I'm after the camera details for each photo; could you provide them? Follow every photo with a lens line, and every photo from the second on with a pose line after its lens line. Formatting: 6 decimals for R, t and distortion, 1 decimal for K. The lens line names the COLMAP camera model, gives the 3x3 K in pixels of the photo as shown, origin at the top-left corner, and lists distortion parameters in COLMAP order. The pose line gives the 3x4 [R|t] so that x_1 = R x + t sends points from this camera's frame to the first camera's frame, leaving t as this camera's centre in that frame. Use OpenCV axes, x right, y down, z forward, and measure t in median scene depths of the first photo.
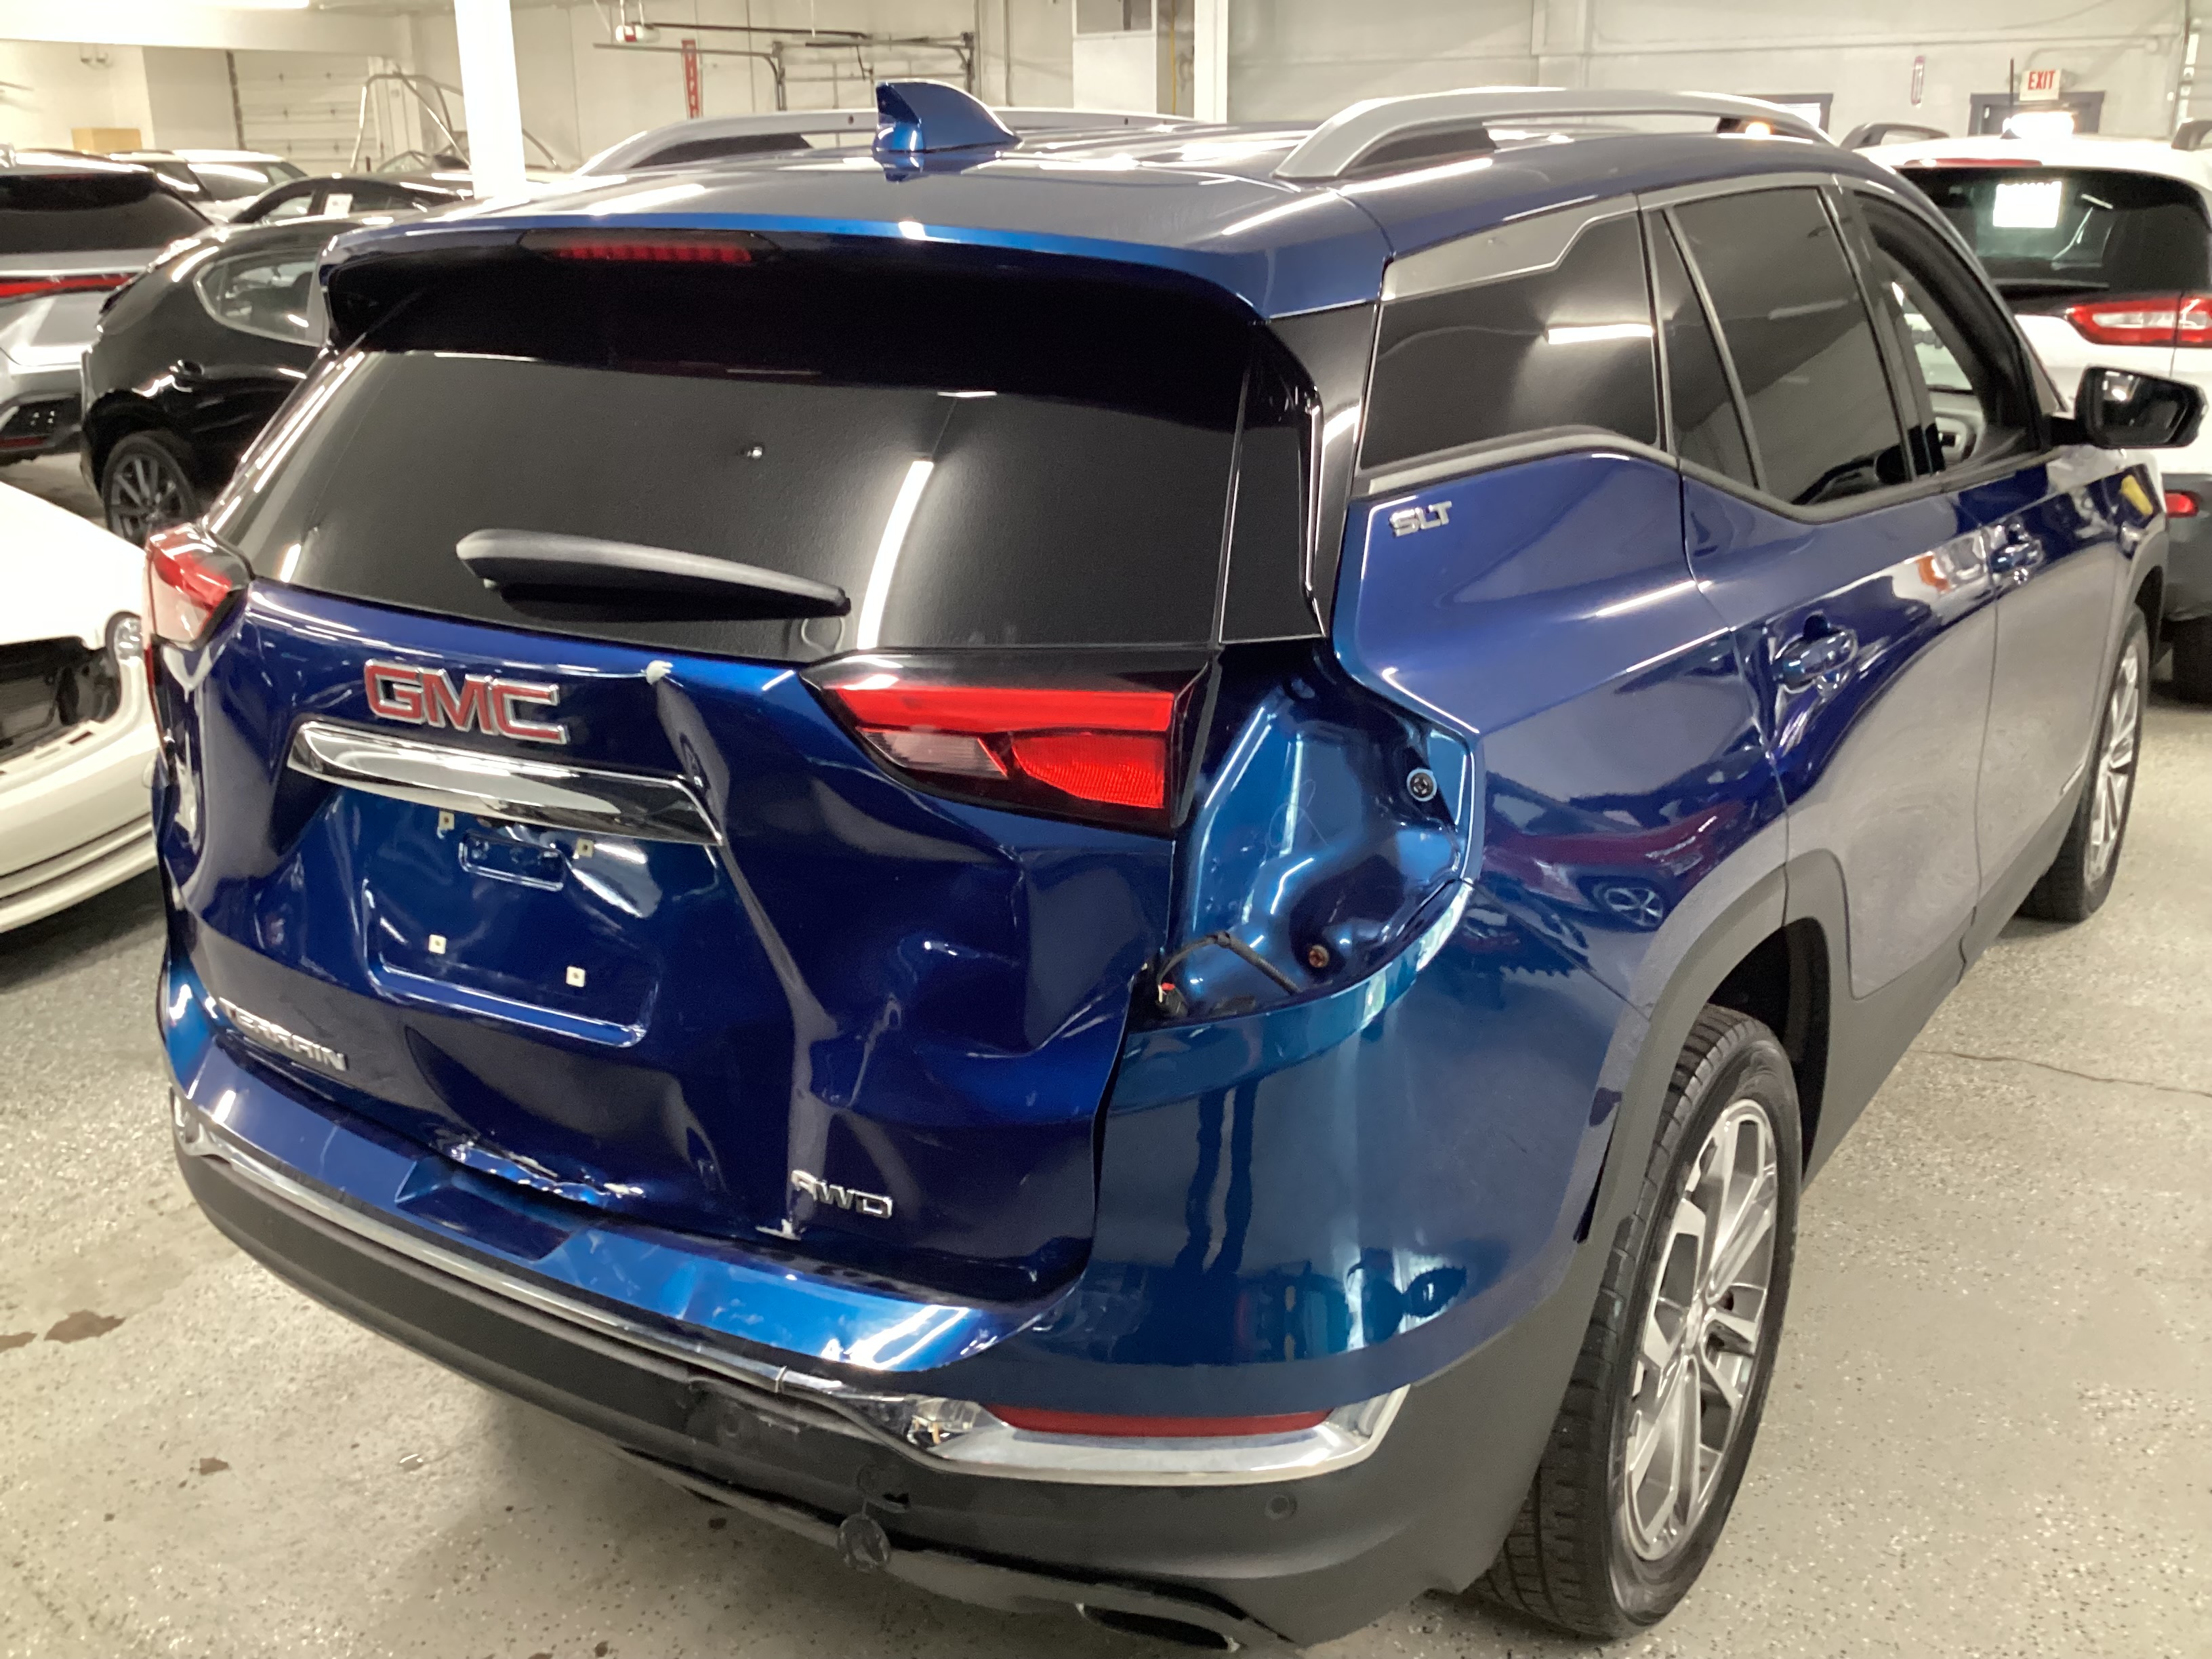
lens RADIAL K [[1984.7, 0, 1117.7], [0, 1984.7, 819.7], [0, 0, 1]] dist [0.064873, -0.126725]
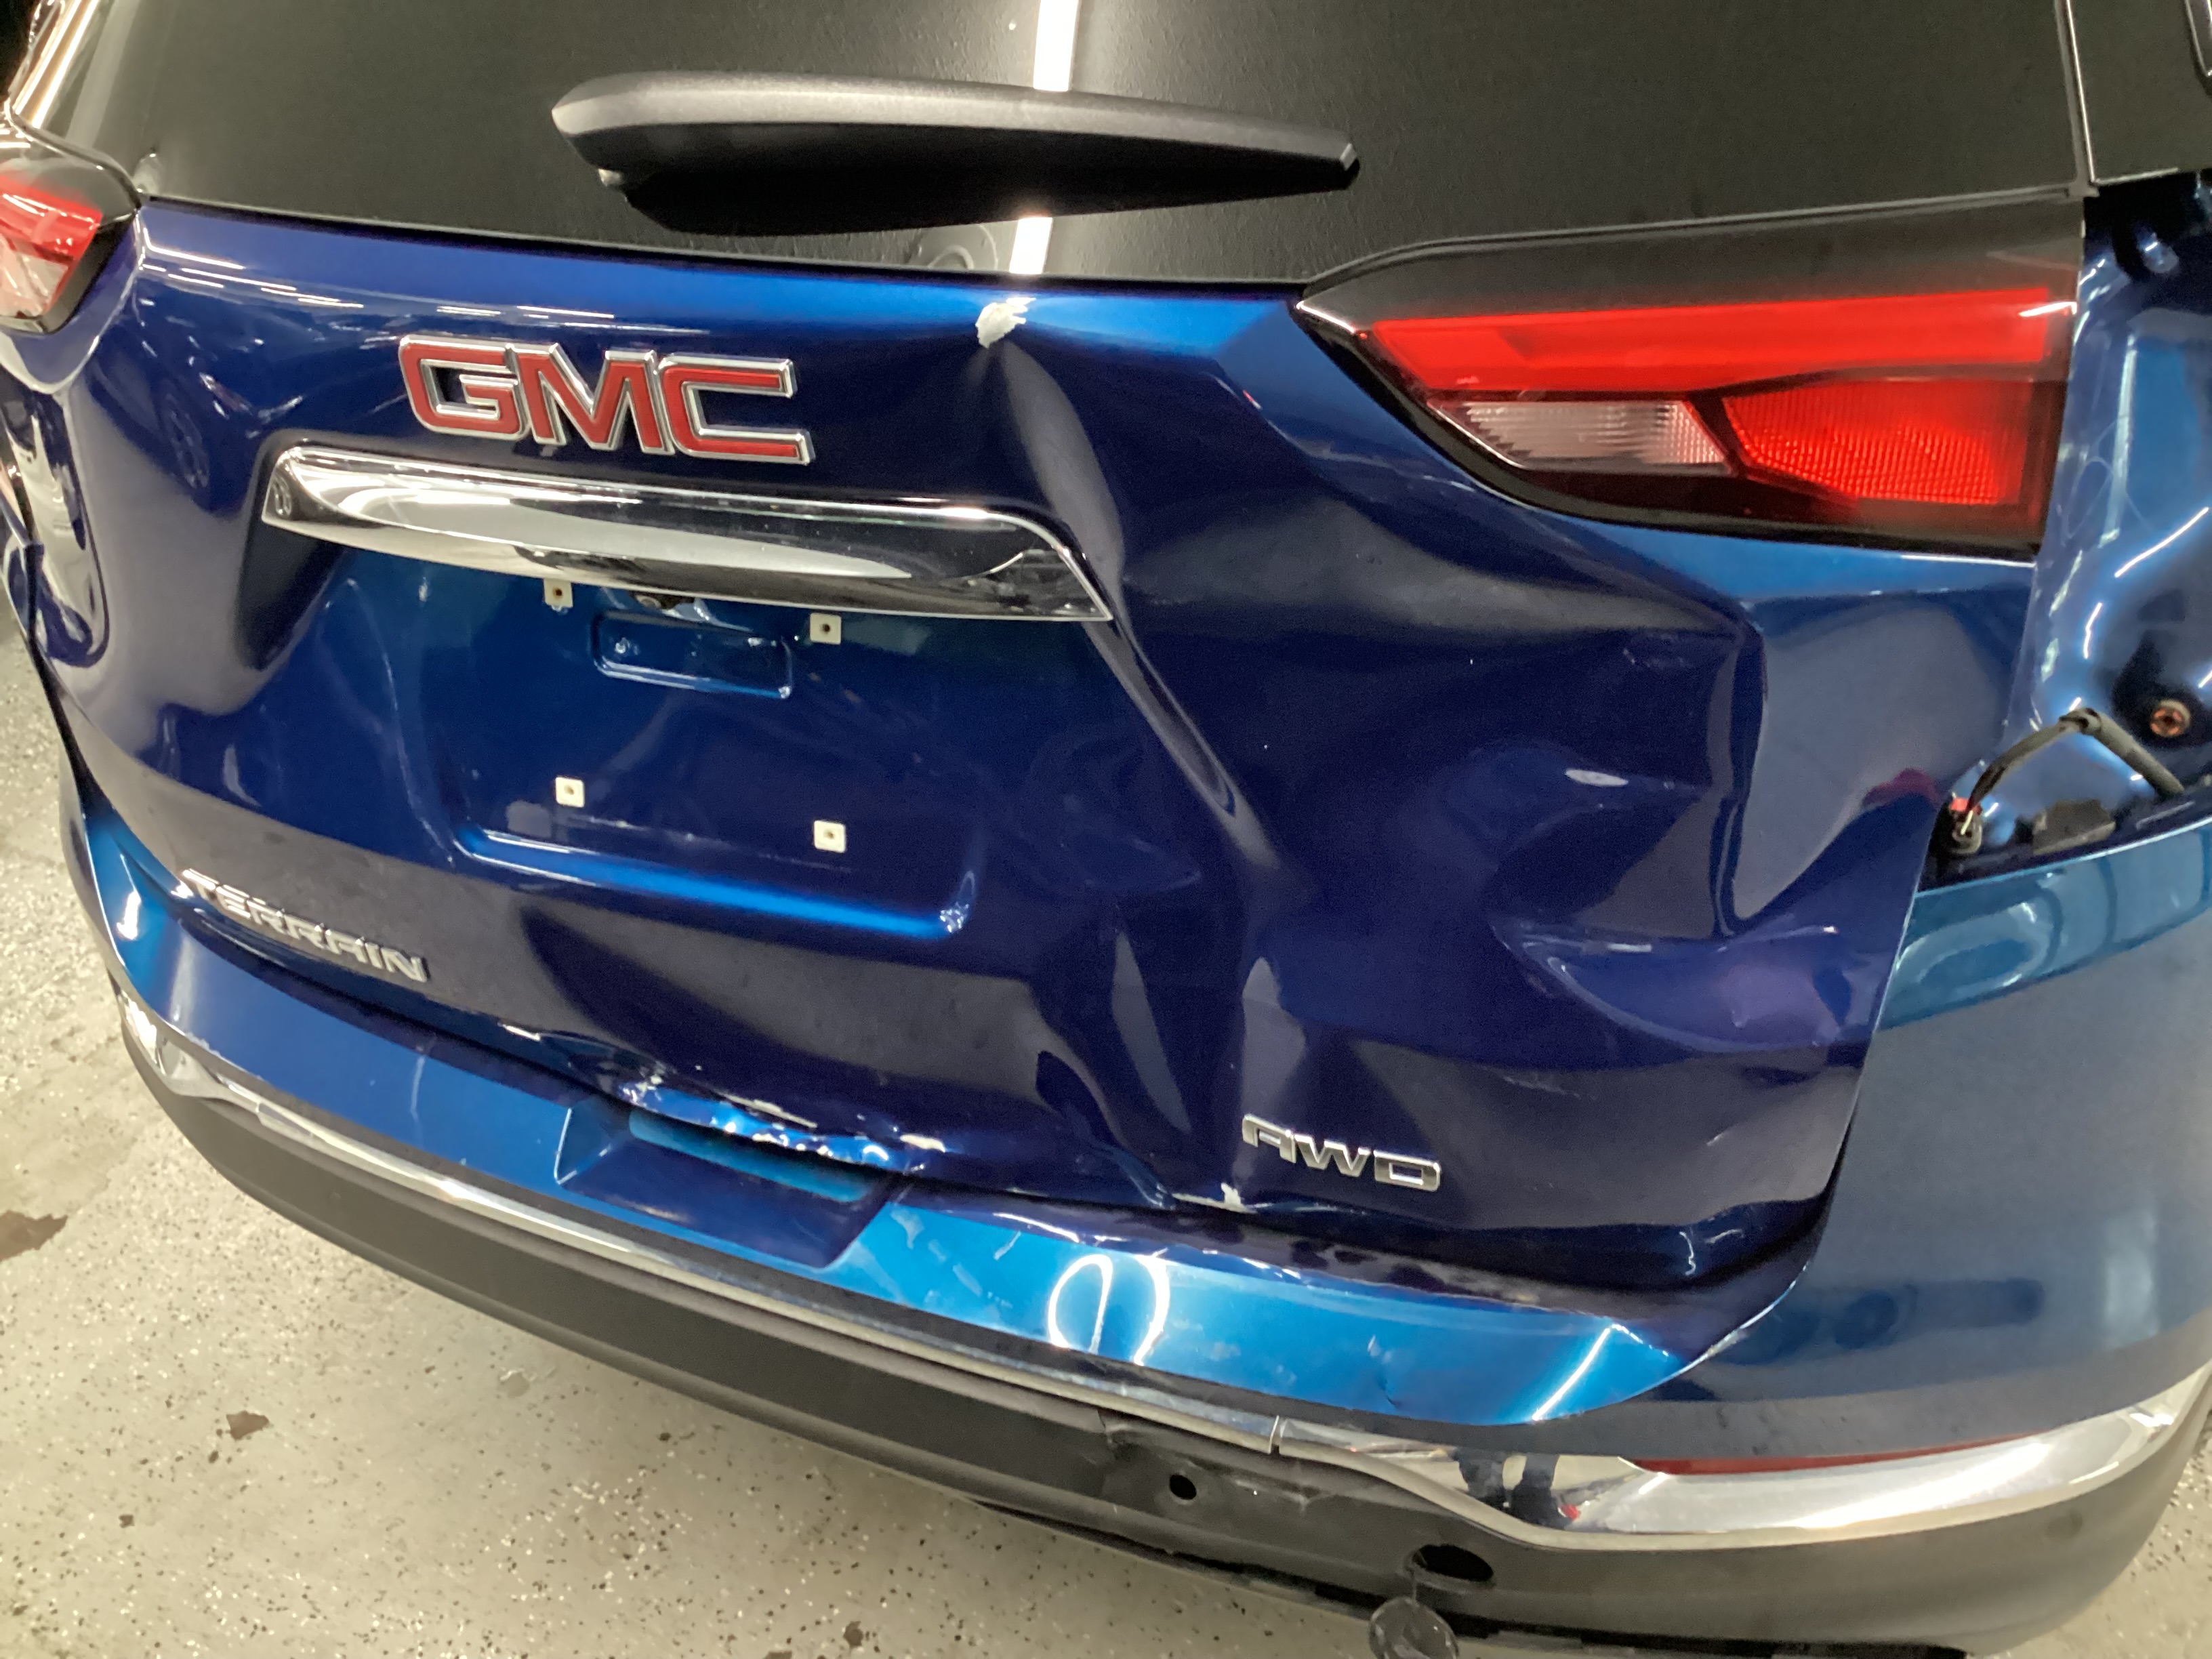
lens RADIAL K [[1984.7, 0, 1115.5], [0, 1984.7, 830.2], [0, 0, 1]] dist [0.064873, -0.126725]
pose [[0.990846, -0.105487, 0.084240, -0.221009], [0.084092, 0.970461, 0.226129, -0.050864], [-0.105605, -0.216975, 0.970448, 0.370317]]
